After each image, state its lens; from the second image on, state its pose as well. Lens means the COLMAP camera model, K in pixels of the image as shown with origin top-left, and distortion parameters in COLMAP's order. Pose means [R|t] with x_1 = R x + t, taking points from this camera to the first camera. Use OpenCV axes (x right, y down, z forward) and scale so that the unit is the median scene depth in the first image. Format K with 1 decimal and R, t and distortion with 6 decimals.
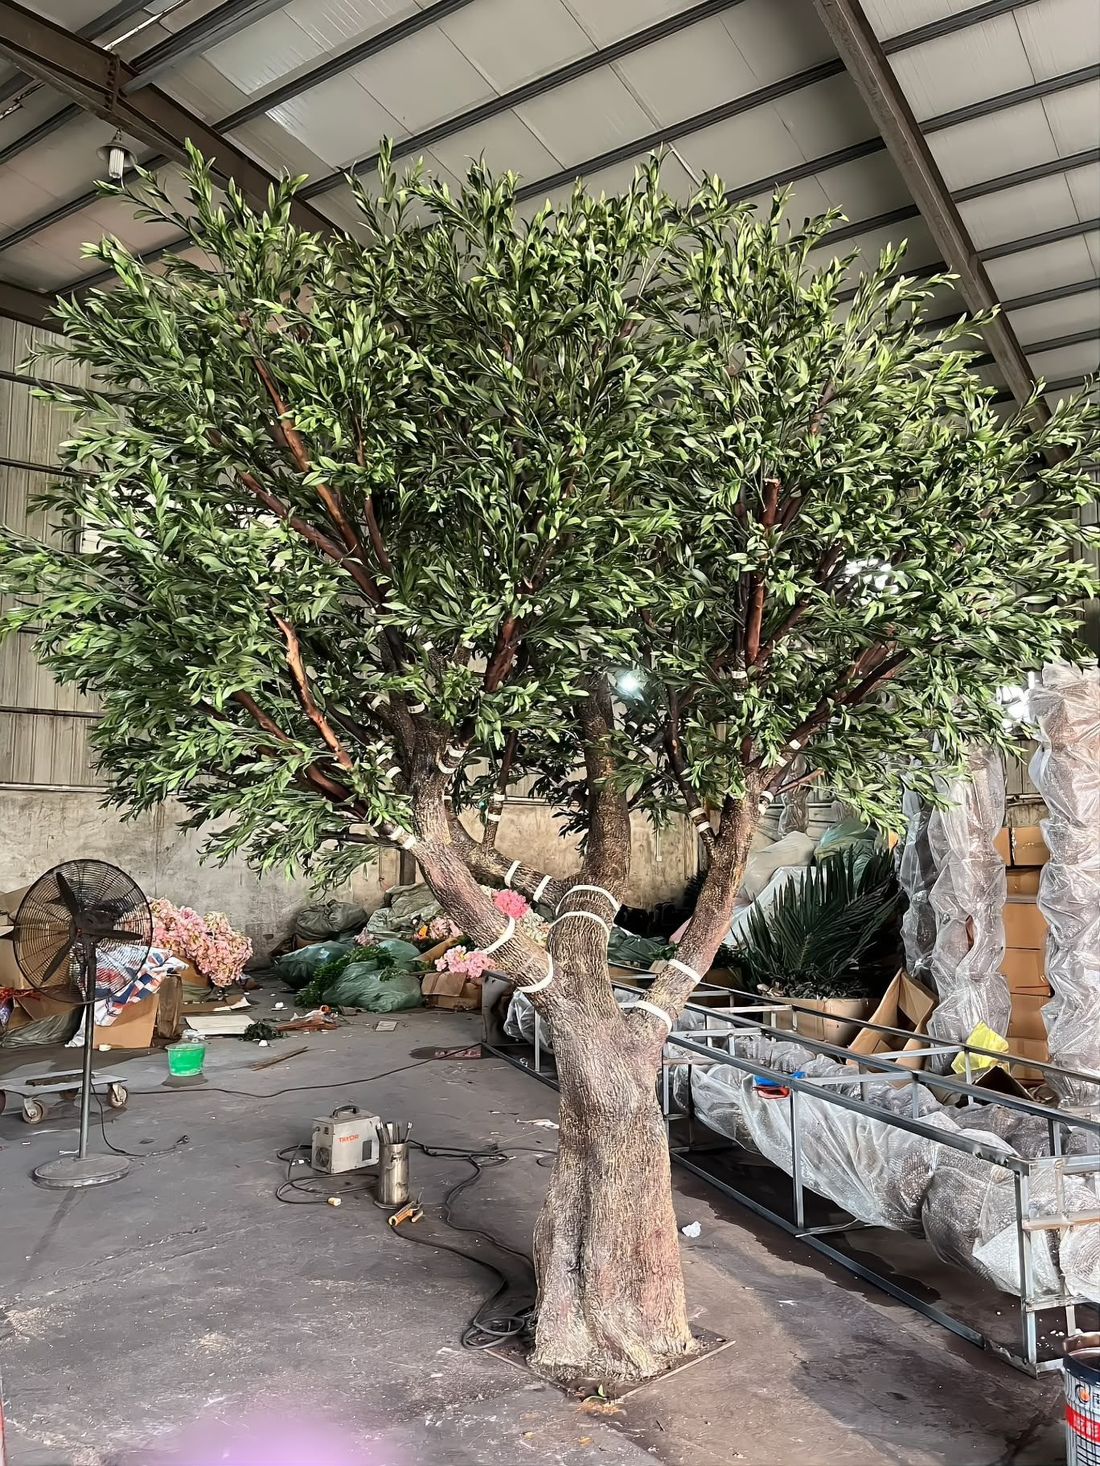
lens RADIAL K [[1114.9, 0, 551.5], [0, 1114.9, 732.9], [0, 0, 1]] dist [0.024804, -0.010807]
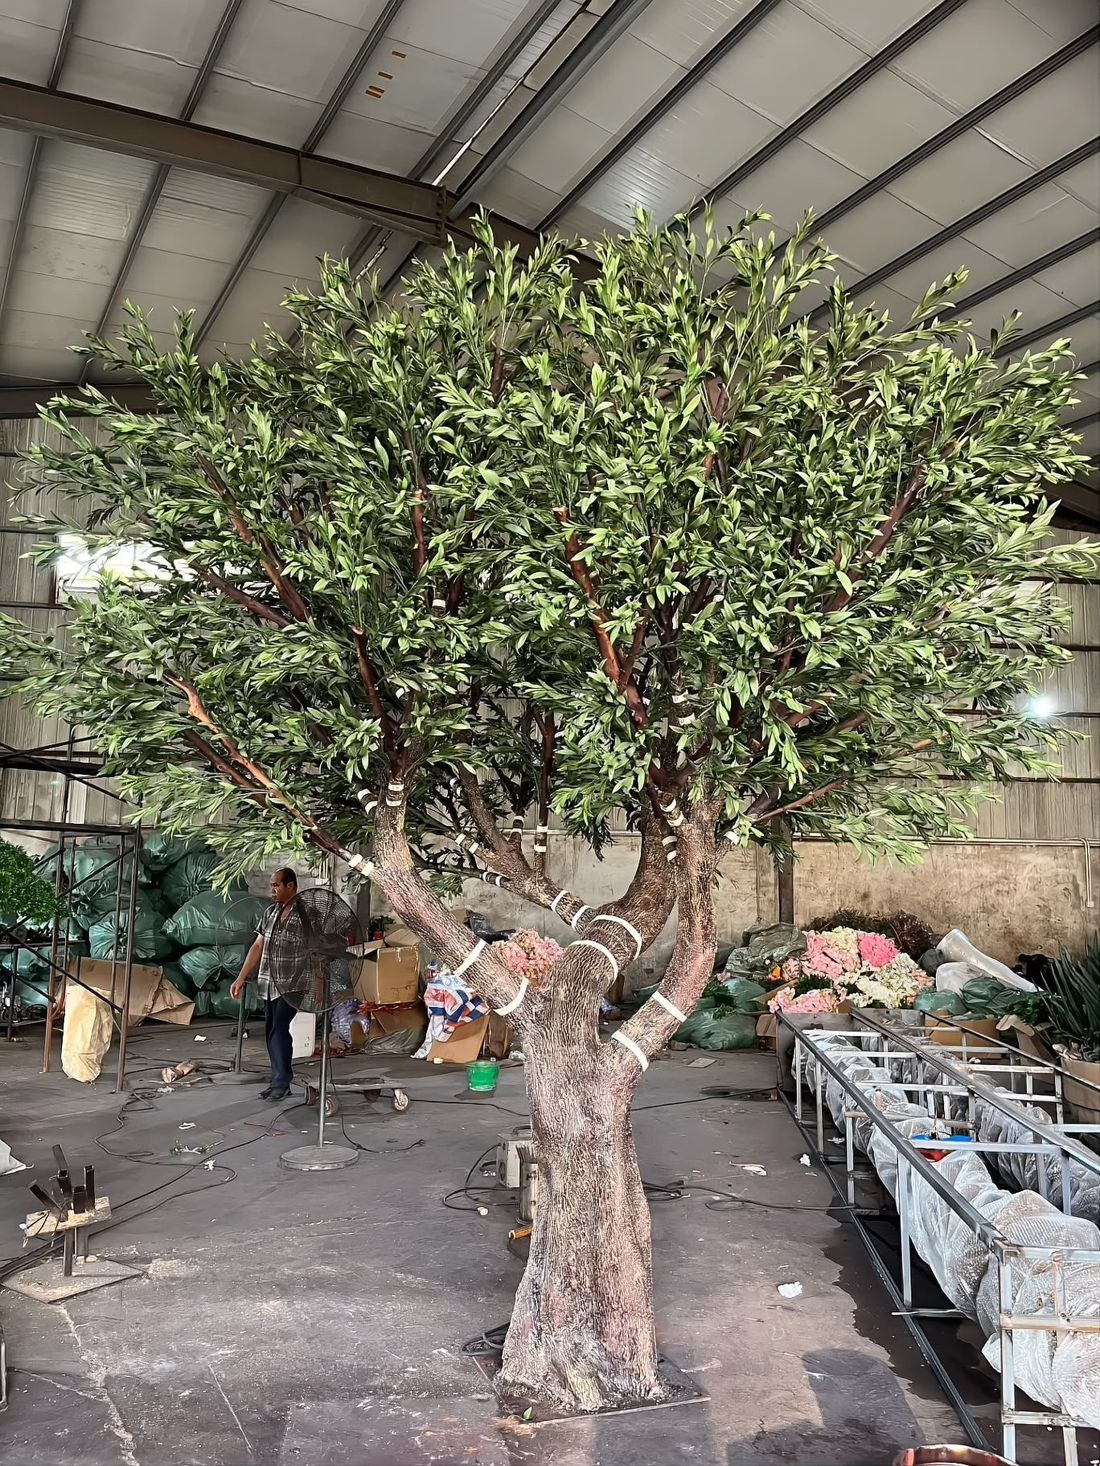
lens RADIAL K [[1114.9, 0, 556.2], [0, 1114.9, 734.3], [0, 0, 1]] dist [0.024804, -0.010807]
pose [[0.912760, -0.042712, -0.406257, 0.211765], [0.028189, 0.998734, -0.041668, 0.006979], [0.407522, 0.026580, 0.912809, 0.027992]]
